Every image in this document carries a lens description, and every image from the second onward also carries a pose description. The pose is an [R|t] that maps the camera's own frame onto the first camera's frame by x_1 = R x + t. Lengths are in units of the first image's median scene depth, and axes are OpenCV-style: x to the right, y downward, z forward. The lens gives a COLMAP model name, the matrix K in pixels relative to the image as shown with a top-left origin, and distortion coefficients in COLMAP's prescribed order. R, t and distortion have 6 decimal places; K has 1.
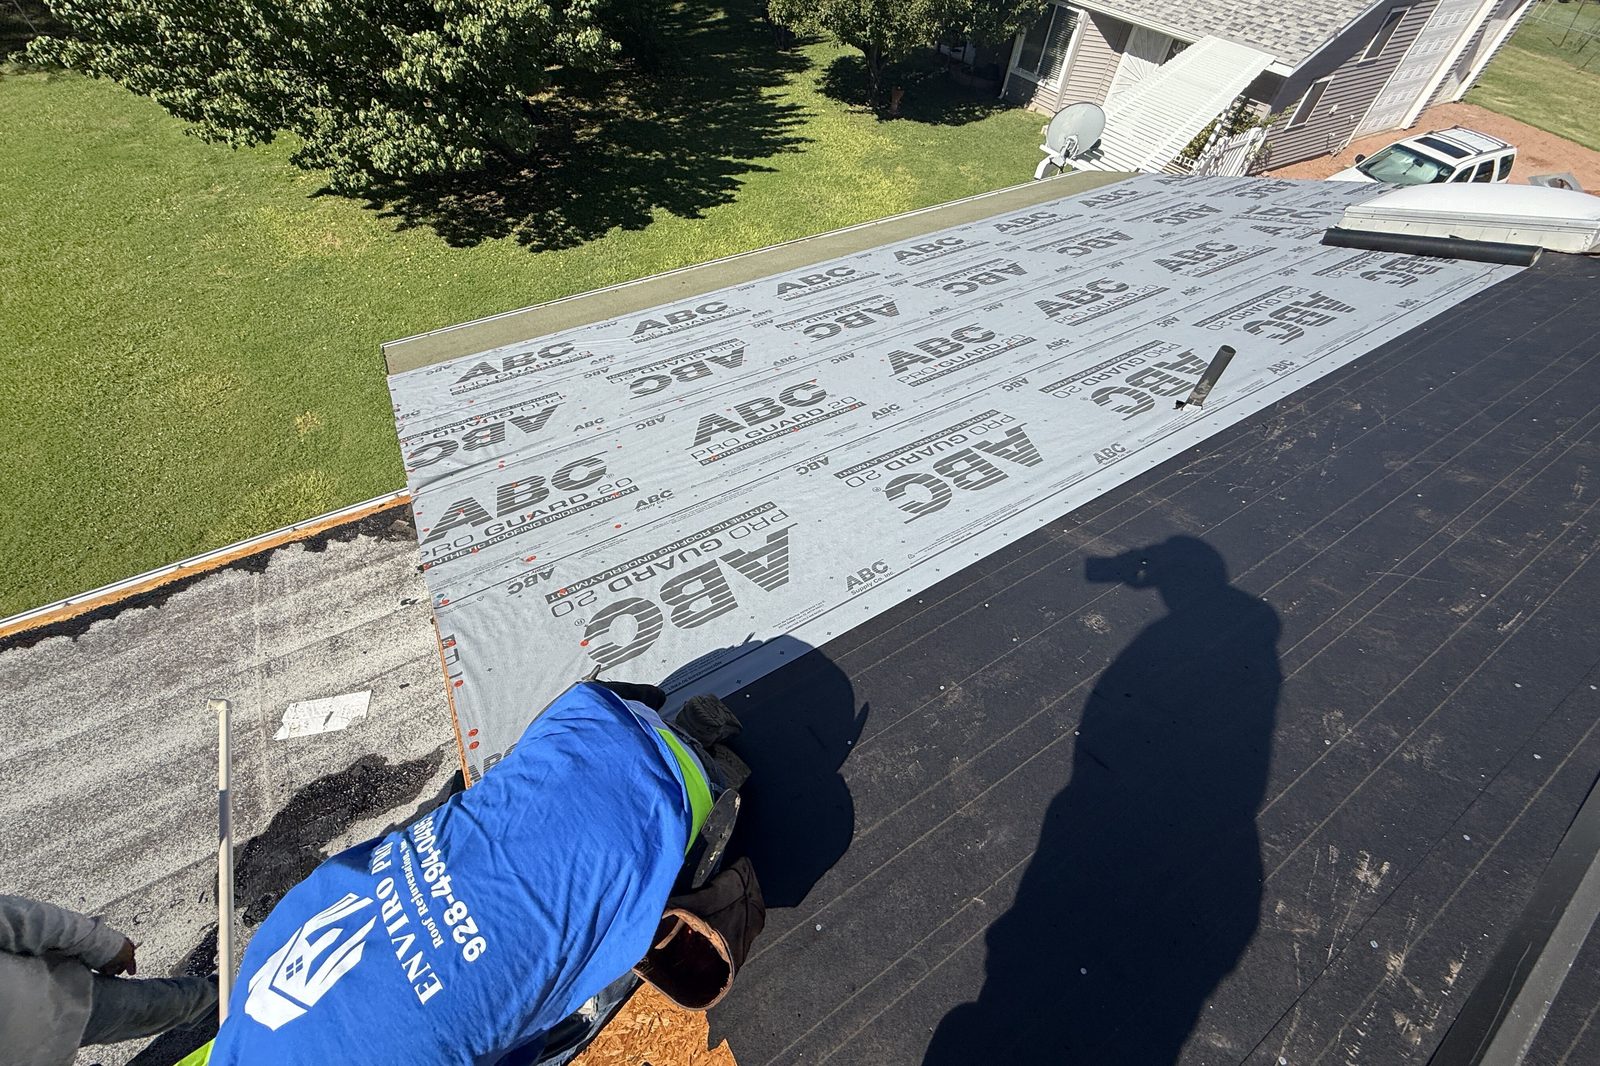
lens RADIAL K [[626.4, 0, 797.8], [0, 626.4, 529.2], [0, 0, 1]] dist [-0.000121, -0.000074]
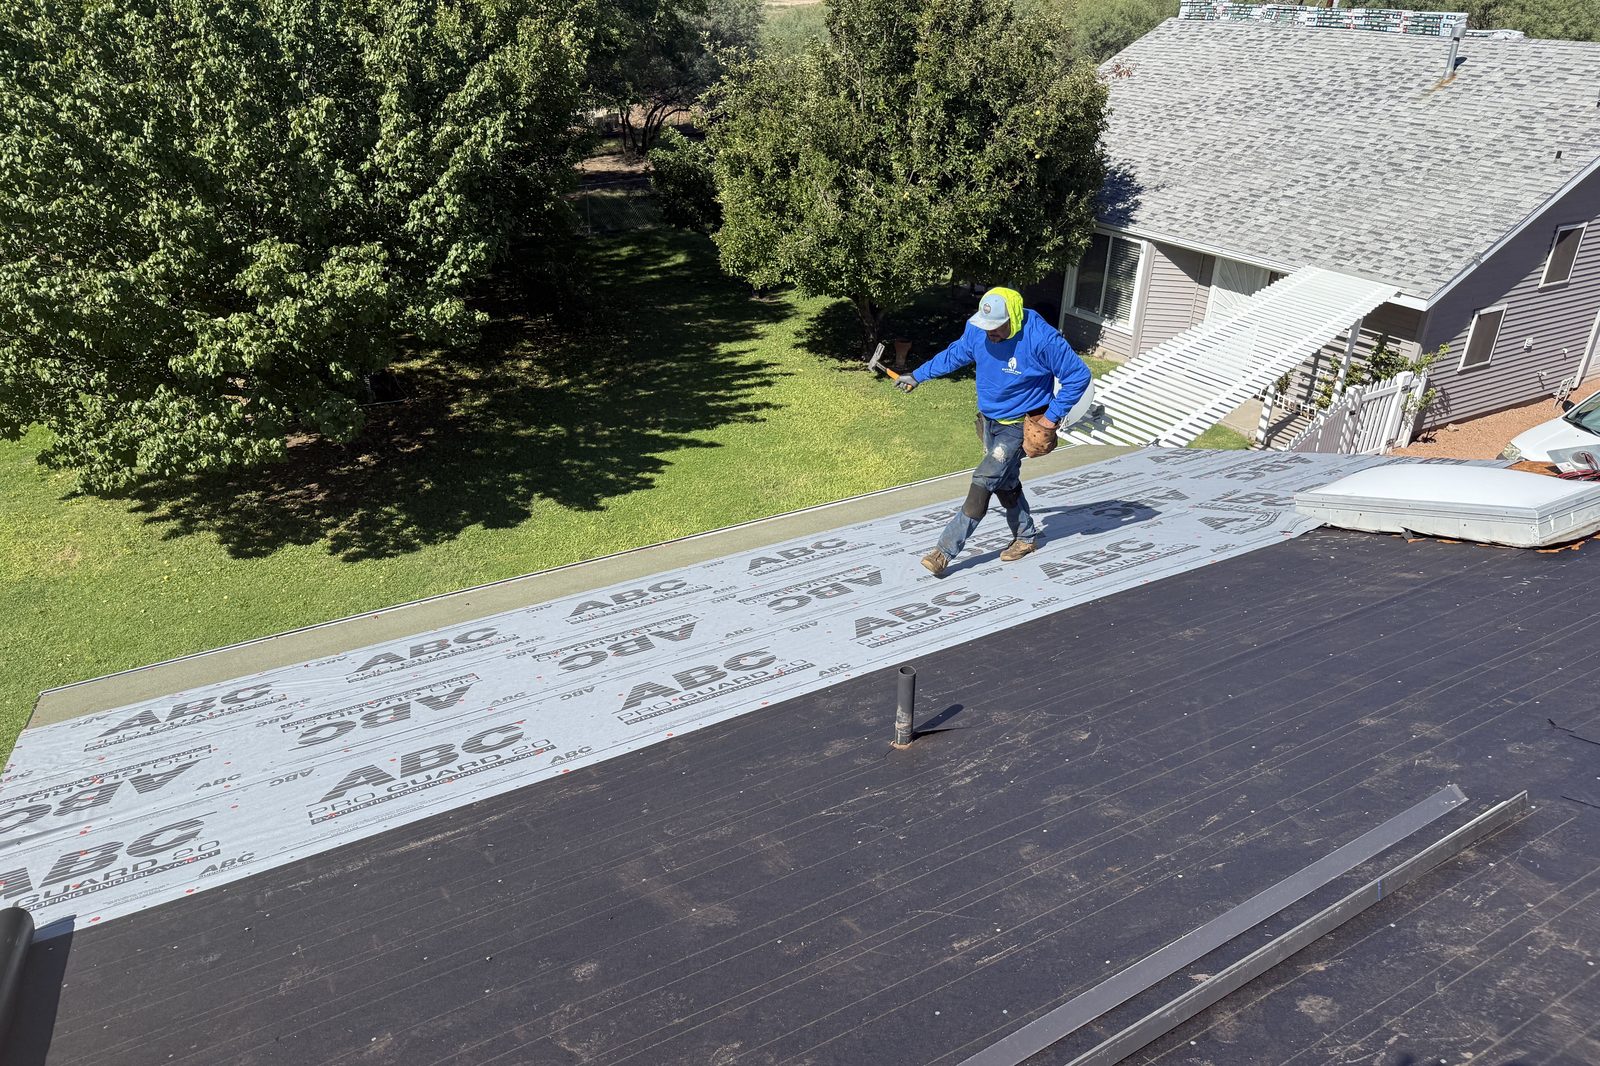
lens RADIAL K [[1097.3, 0, 791.5], [0, 1097.3, 559.3], [0, 0, 1]] dist [0.021449, -0.027237]
pose [[0.998116, -0.023215, -0.056785, 0.141871], [-0.000893, 0.920037, -0.391832, 0.034356], [0.061341, 0.391144, 0.918283, -0.096344]]
